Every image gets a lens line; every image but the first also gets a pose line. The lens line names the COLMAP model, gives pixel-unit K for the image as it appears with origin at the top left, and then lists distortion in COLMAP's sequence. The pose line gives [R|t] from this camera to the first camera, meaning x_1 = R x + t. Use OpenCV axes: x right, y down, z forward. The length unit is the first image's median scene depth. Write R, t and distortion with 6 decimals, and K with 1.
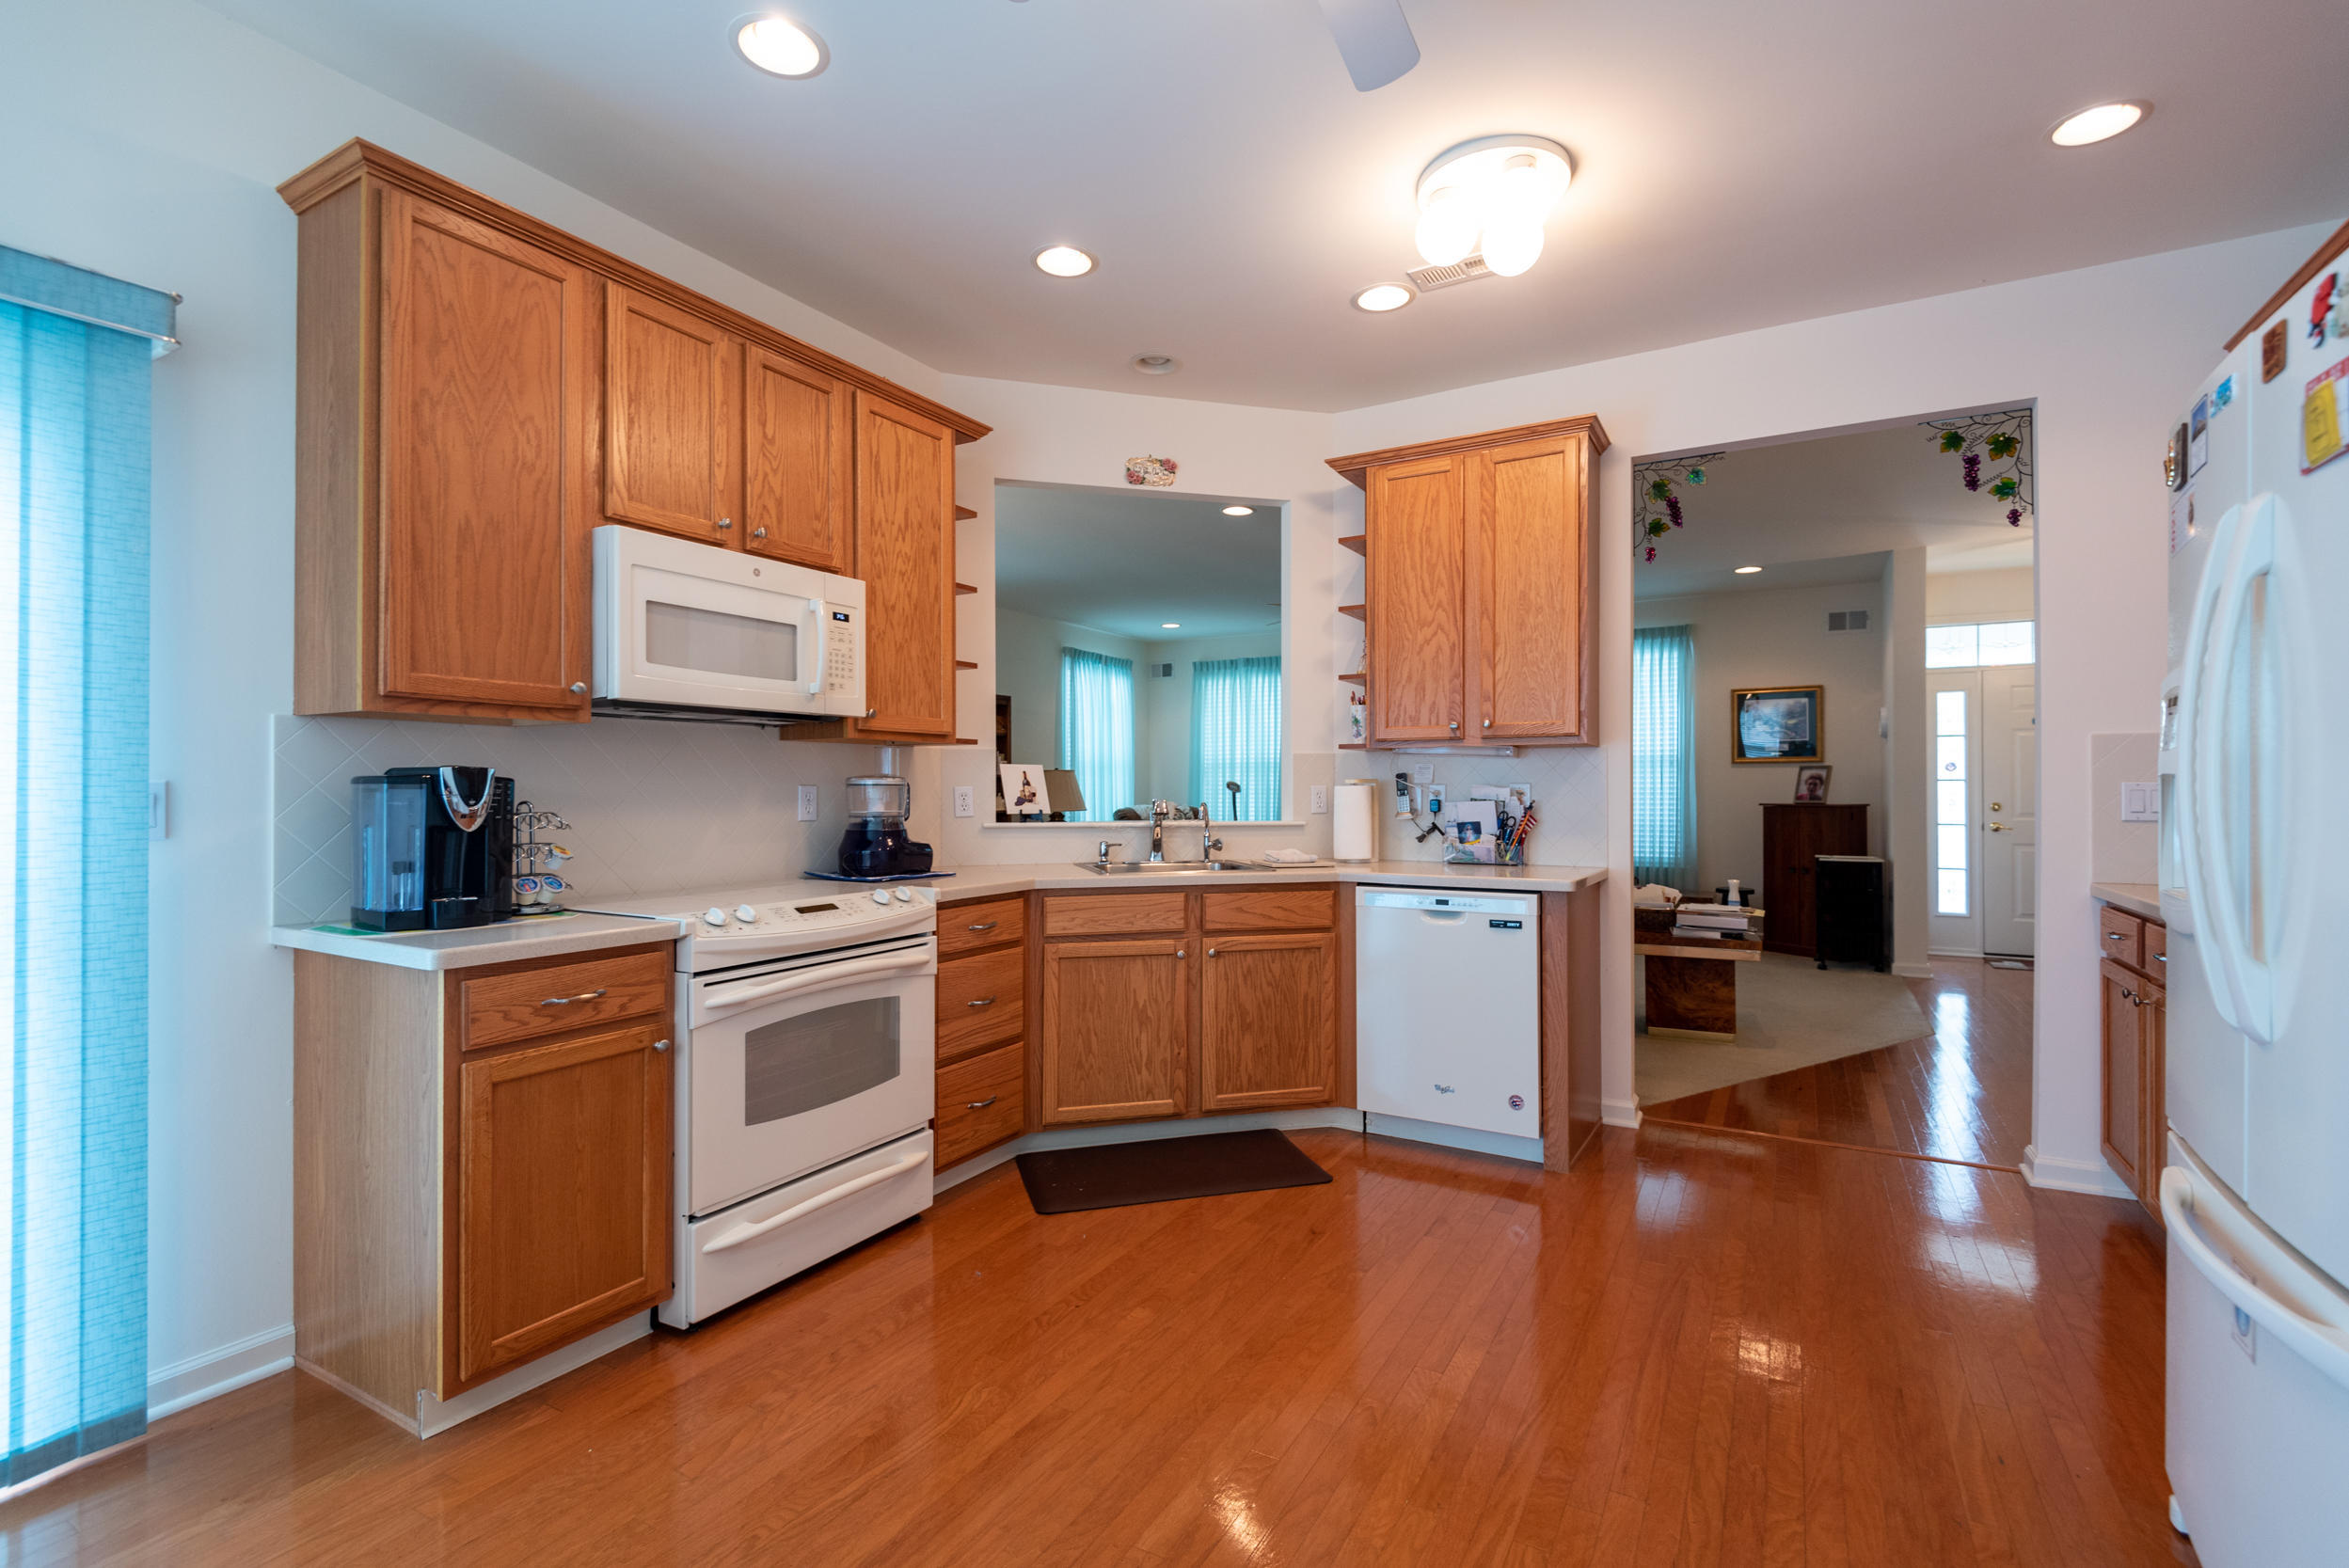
lens RADIAL K [[1067.8, 0, 1183.9], [0, 1067.8, 781.3], [0, 0, 1]] dist [0.022460, -0.001460]
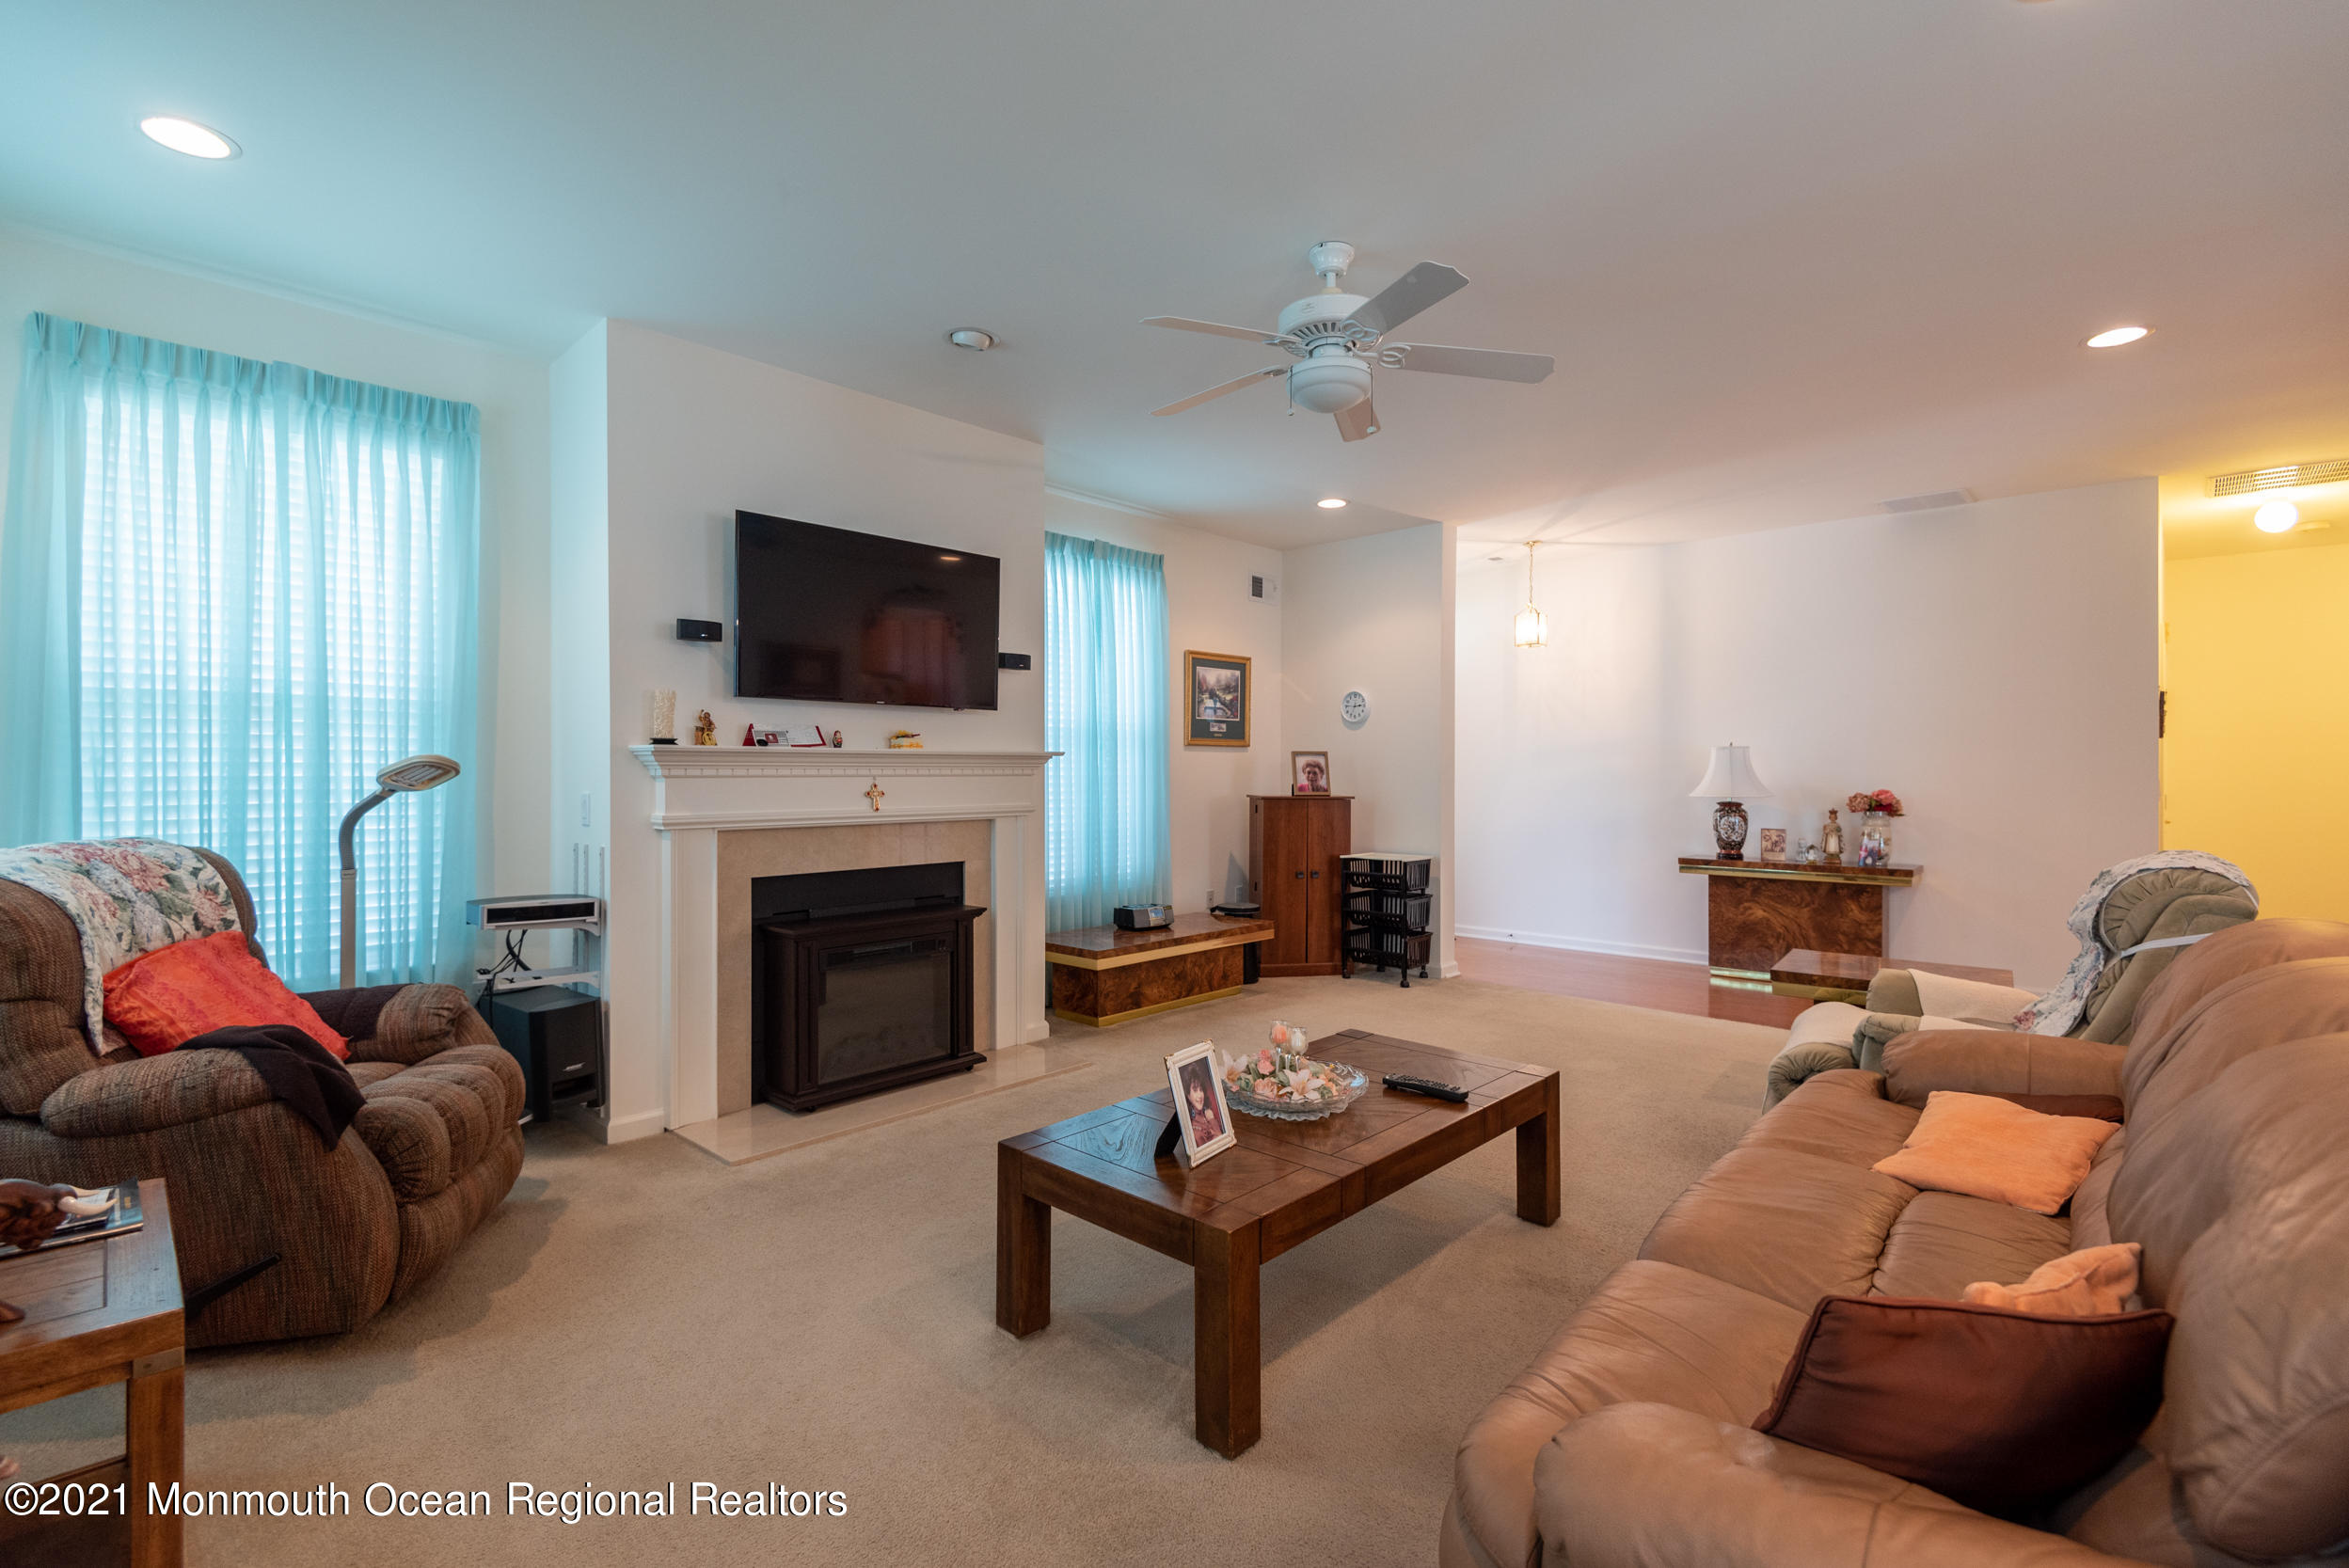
lens RADIAL K [[1067.8, 0, 1189.0], [0, 1067.8, 771.0], [0, 0, 1]] dist [0.022460, -0.001460]
pose [[0.240993, 0.003555, 0.970520, -0.547826], [-0.011278, 0.999936, -0.000863, 0.006024], [-0.970461, -0.010737, 0.241018, 1.867868]]
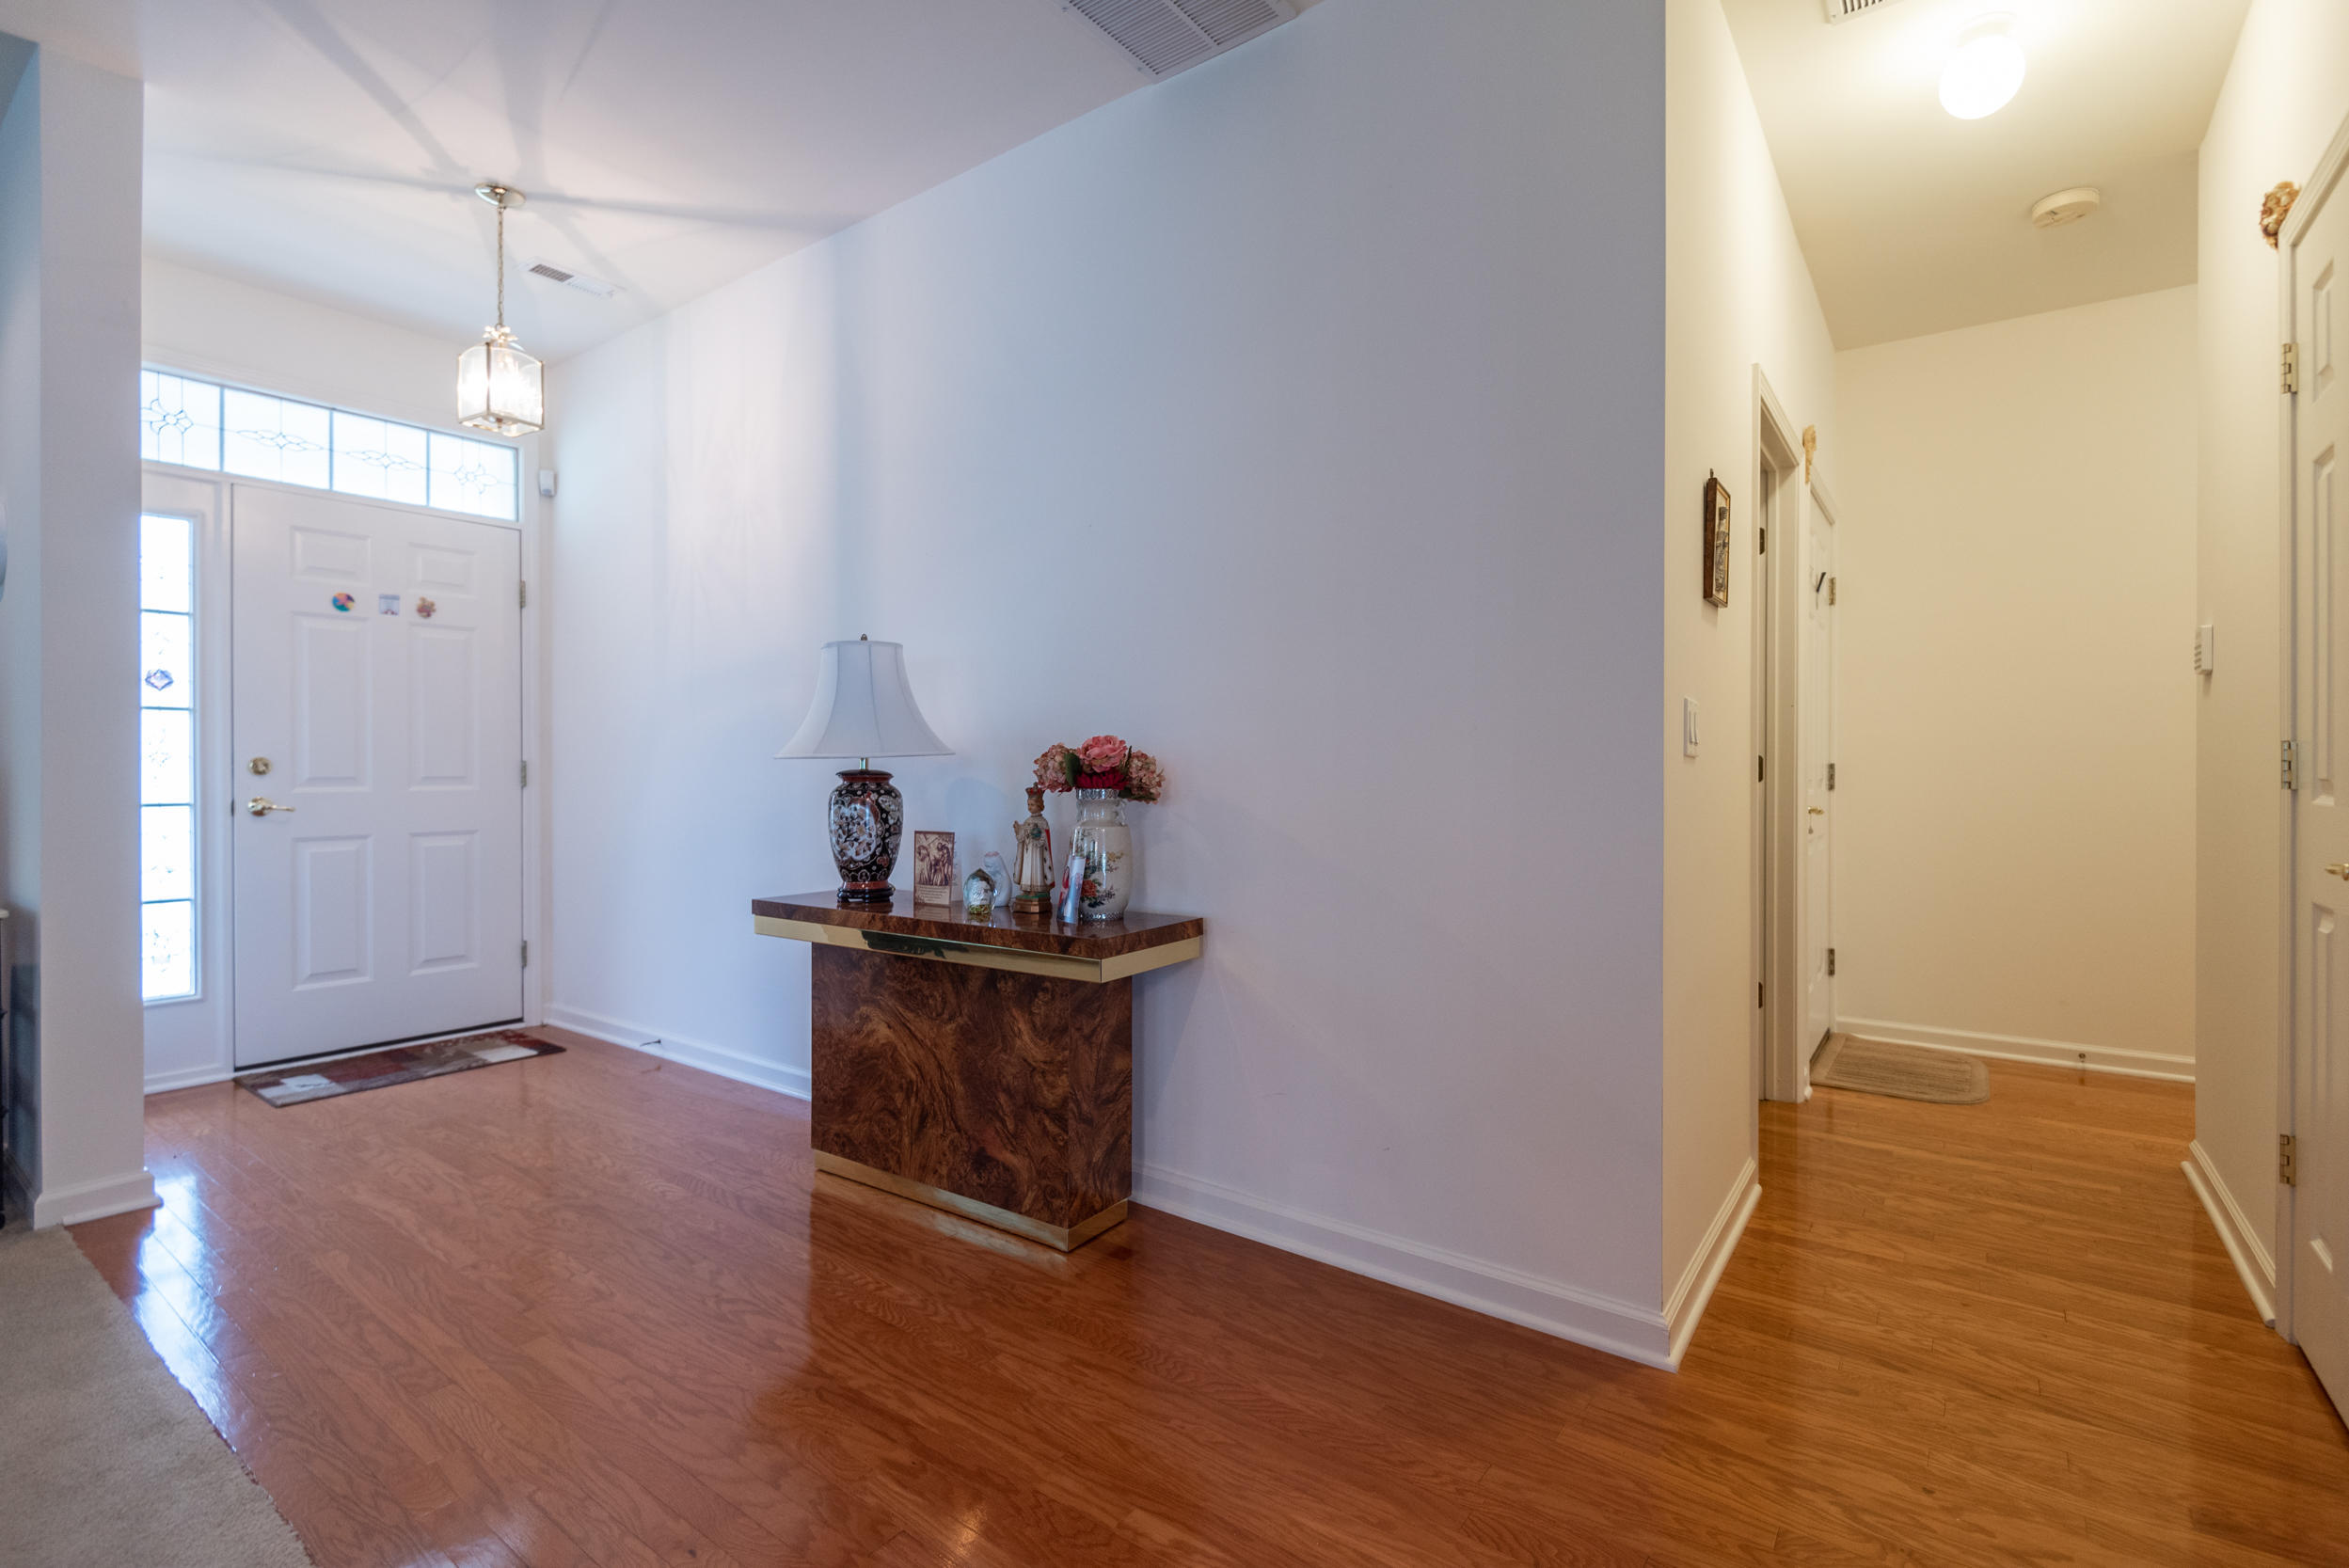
lens RADIAL K [[1067.8, 0, 1193.0], [0, 1067.8, 763.3], [0, 0, 1]] dist [0.022460, -0.001460]
pose [[0.123153, 0.001885, 0.992386, 0.656013], [-0.011064, 0.999939, -0.000527, 0.038134], [-0.992326, -0.010915, 0.123166, 1.090837]]
